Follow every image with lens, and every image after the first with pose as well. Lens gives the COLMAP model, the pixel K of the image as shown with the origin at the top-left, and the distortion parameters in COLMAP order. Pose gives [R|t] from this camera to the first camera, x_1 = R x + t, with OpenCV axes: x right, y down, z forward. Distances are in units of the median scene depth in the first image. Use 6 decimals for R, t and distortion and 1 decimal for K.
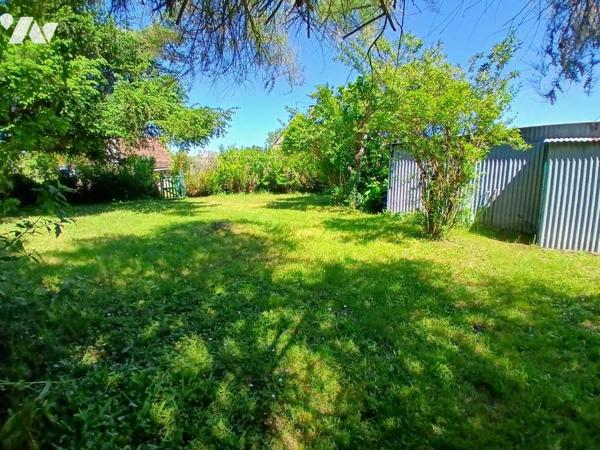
lens RADIAL K [[294.1, 0, 300.0], [0, 294.1, 225.0], [0, 0, 1]] dist [0.000072, -0.035181]
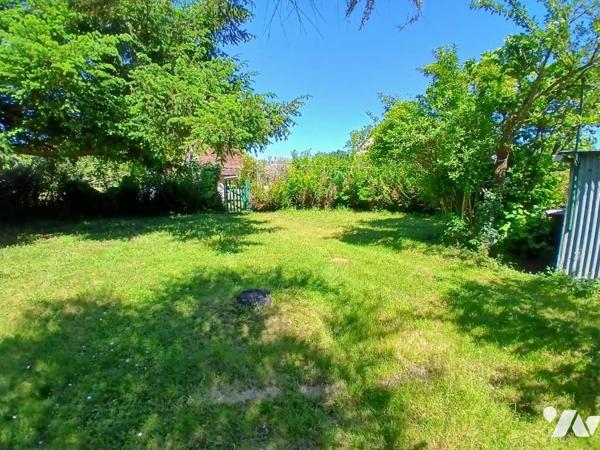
lens RADIAL K [[294.1, 0, 300.0], [0, 294.1, 225.0], [0, 0, 1]] dist [0.000072, -0.035181]
pose [[0.961984, 0.061004, -0.266206, -0.024305], [-0.065228, 0.997846, -0.007045, -0.079734], [0.265203, 0.024141, 0.963890, 0.287284]]
